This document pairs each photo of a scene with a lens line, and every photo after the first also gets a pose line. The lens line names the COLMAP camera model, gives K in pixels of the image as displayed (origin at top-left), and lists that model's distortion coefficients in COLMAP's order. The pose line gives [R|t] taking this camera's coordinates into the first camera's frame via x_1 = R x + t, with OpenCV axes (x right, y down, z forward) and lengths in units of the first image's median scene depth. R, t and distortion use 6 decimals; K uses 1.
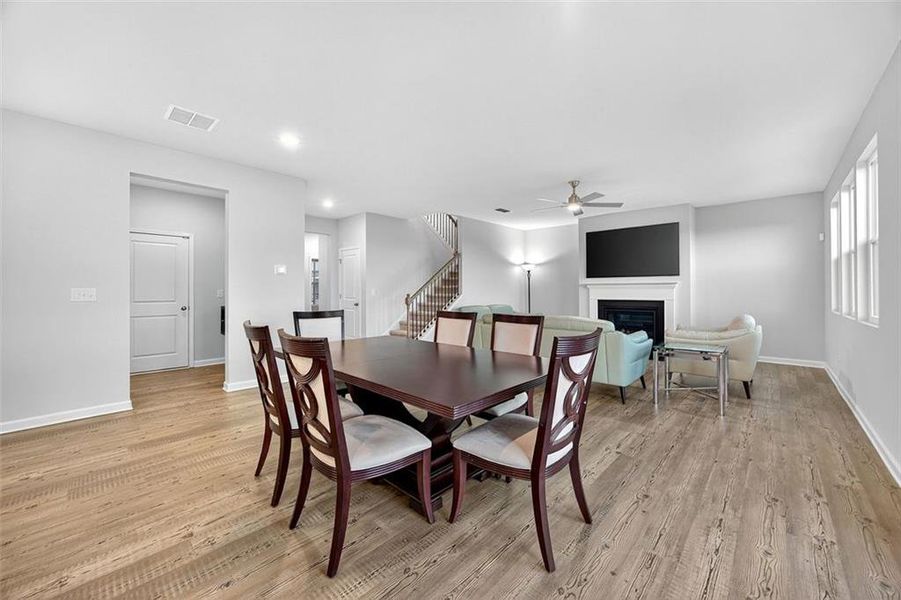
lens RADIAL K [[348.2, 0, 453.1], [0, 348.2, 288.4], [0, 0, 1]] dist [-0.004152, -0.000416]
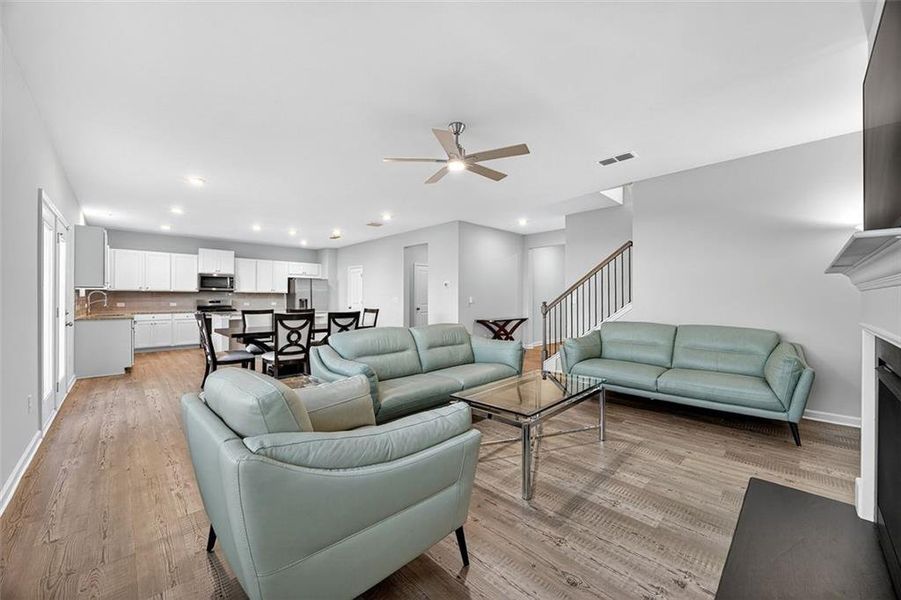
lens RADIAL K [[342.4, 0, 450.4], [0, 342.4, 297.1], [0, 0, 1]] dist [0.000573, 0.000164]
pose [[-0.054057, 0.000460, -0.998538, 0.933049], [0.004821, 0.999988, 0.000199, 0.002040], [0.998526, -0.004803, -0.054059, 0.978434]]
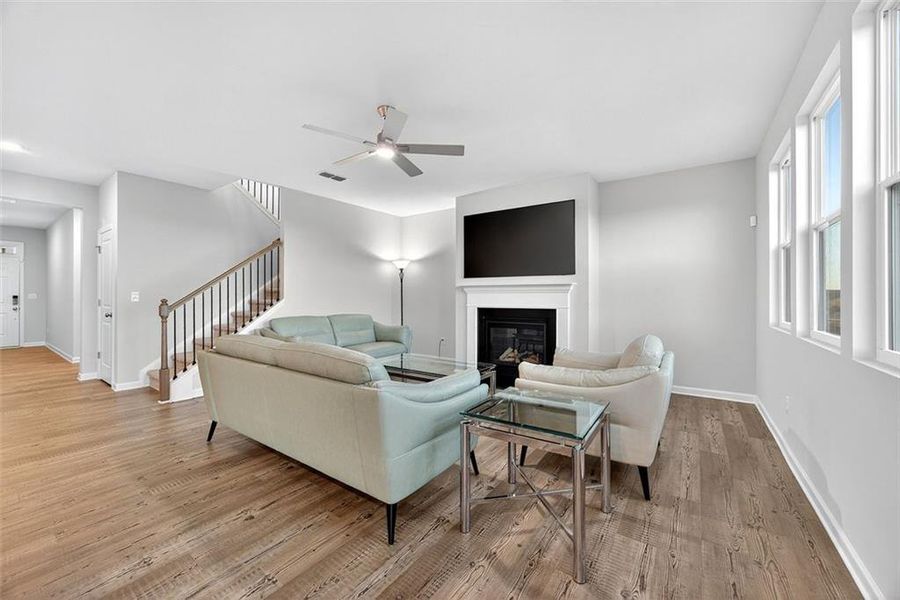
lens RADIAL K [[335.5, 0, 455.4], [0, 335.5, 294.7], [0, 0, 1]] dist [-0.016063, 0.000221]
pose [[0.992057, 0.003205, 0.125747, 0.384897], [-0.003603, 0.999989, 0.002941, 0.005059], [-0.125737, -0.003371, 0.992058, 0.415455]]
